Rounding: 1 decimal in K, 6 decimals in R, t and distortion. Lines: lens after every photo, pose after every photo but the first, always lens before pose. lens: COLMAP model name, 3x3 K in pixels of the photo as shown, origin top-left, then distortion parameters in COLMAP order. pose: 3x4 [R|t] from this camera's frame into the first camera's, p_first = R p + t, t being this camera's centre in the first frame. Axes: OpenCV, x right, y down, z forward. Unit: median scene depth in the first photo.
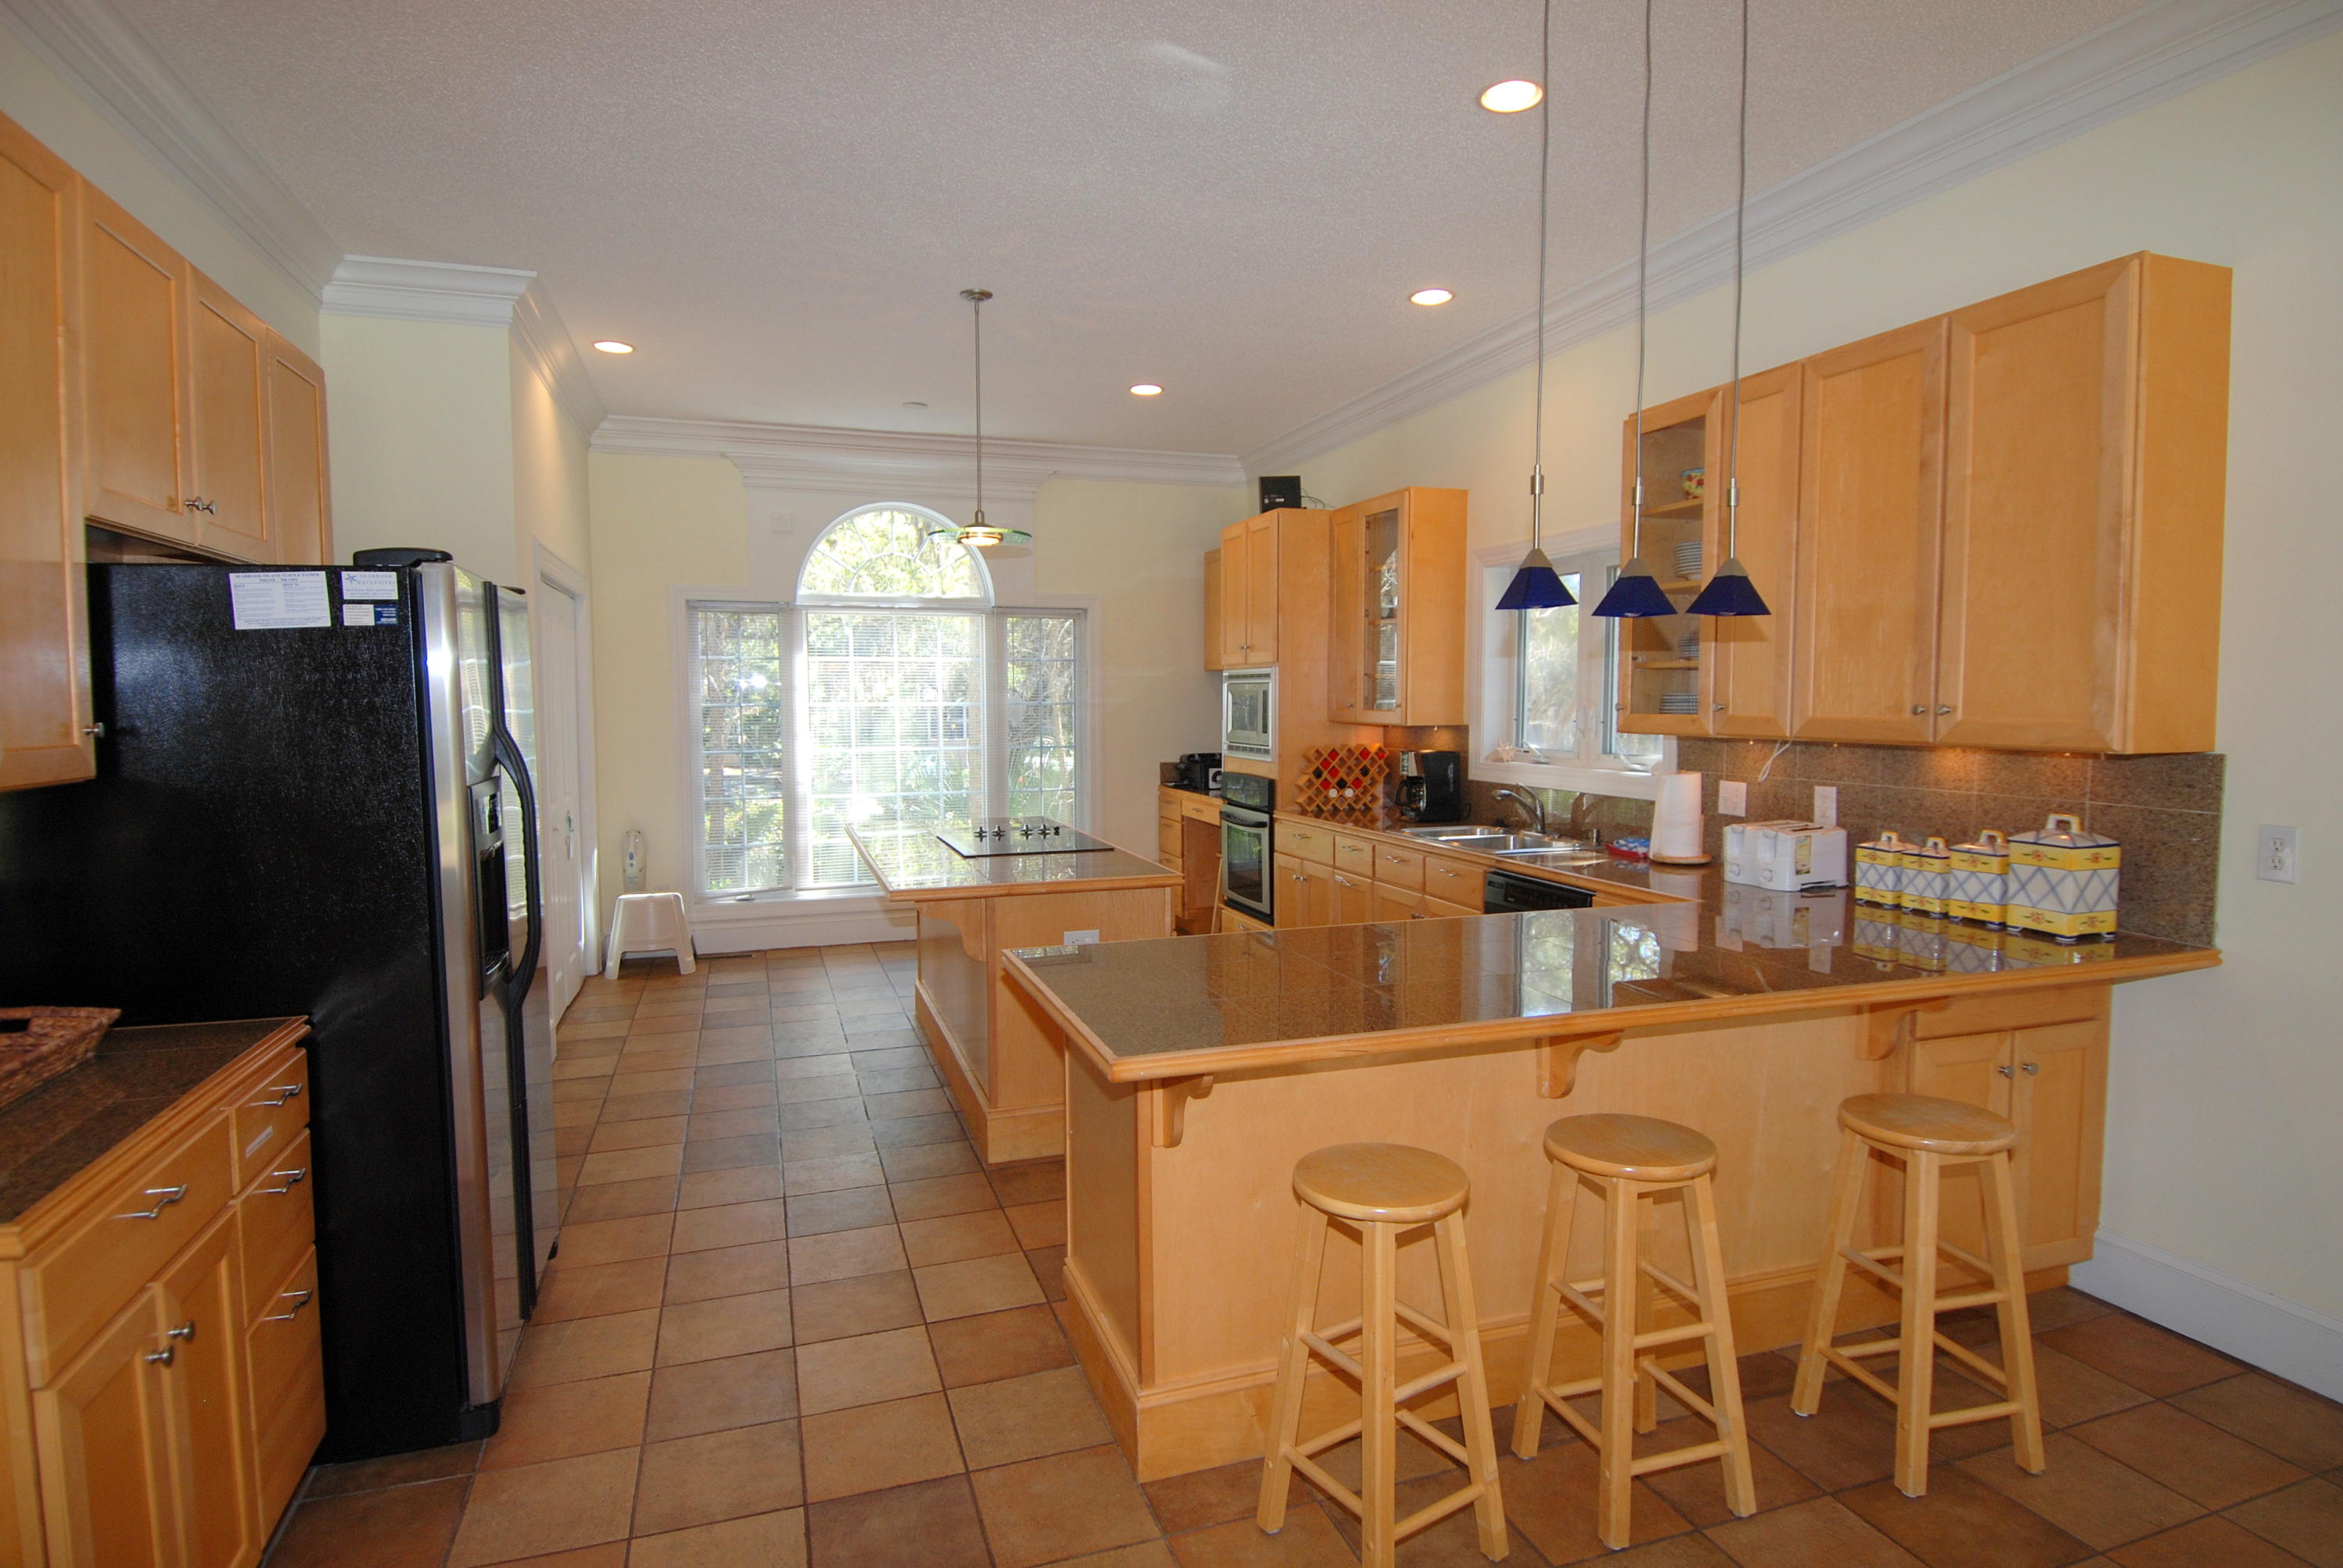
lens RADIAL K [[1224.1, 0, 1170.2], [0, 1224.1, 777.7], [0, 0, 1]] dist [0.059017, -0.063619]
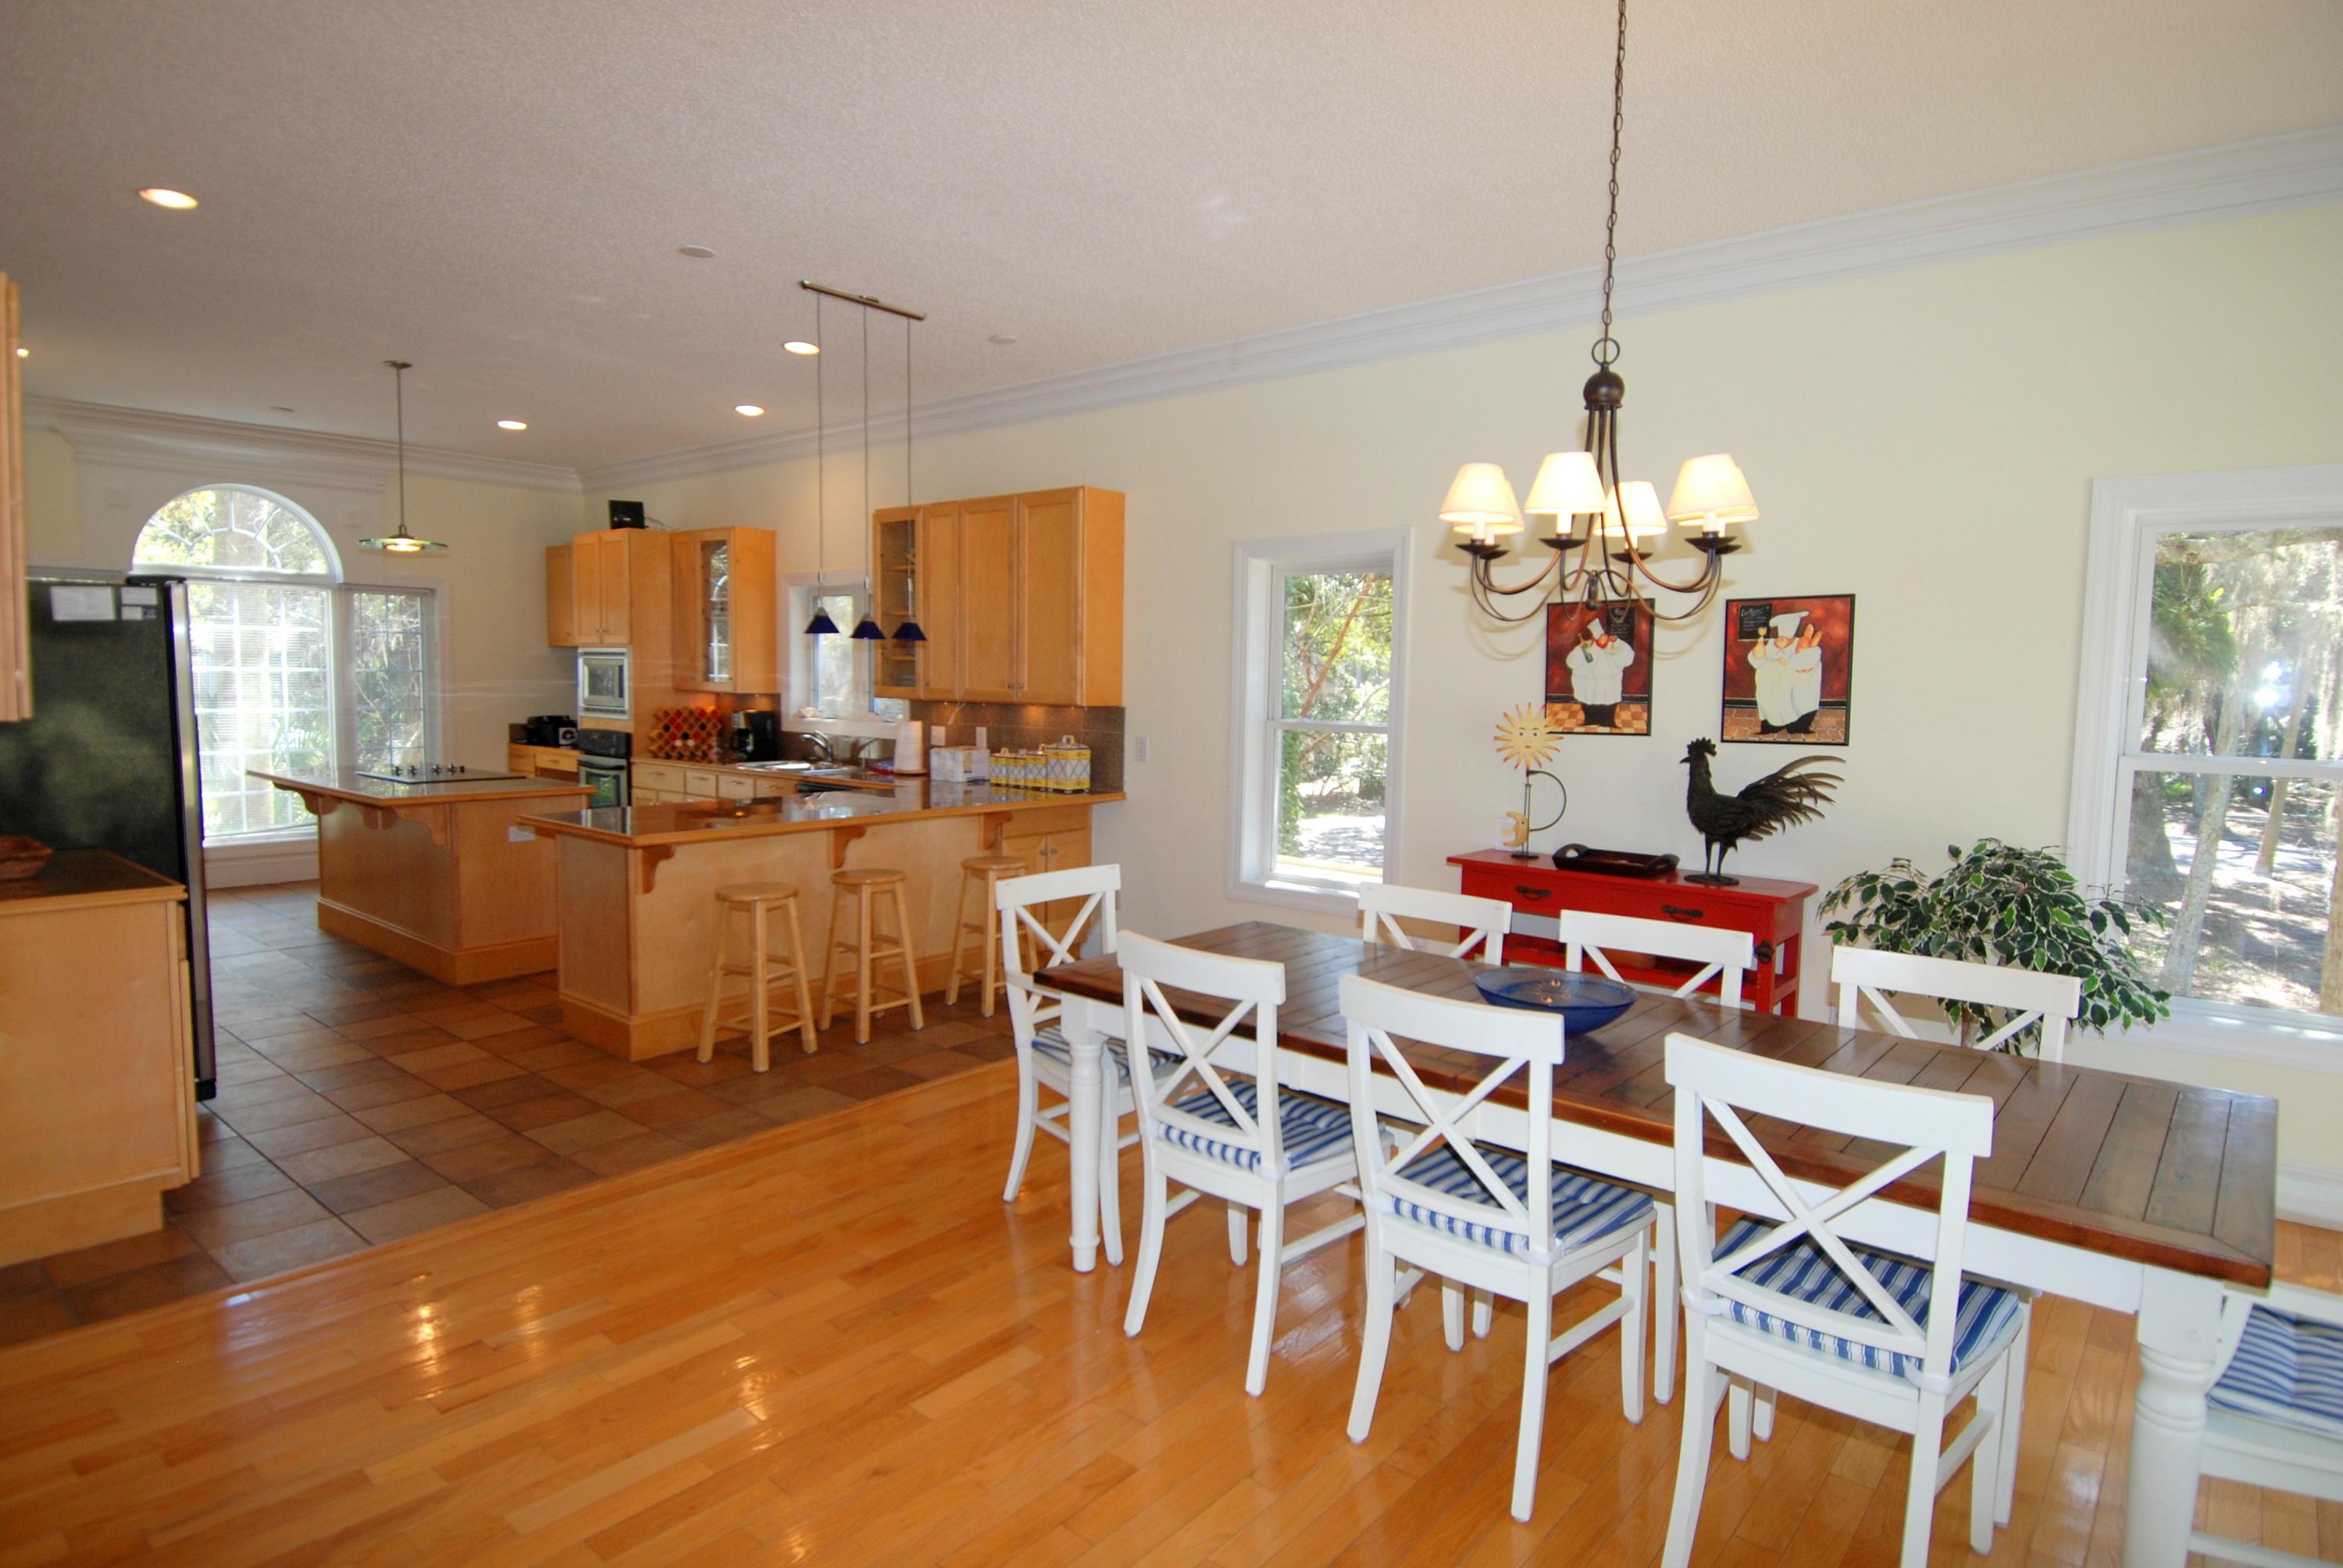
lens RADIAL K [[1224.1, 0, 1170.2], [0, 1224.1, 777.7], [0, 0, 1]] dist [0.059017, -0.063619]
pose [[0.849010, -0.023512, 0.527854, -0.167044], [0.013960, 0.999659, 0.022074, 0.037819], [-0.528193, -0.011372, 0.849048, -0.584898]]
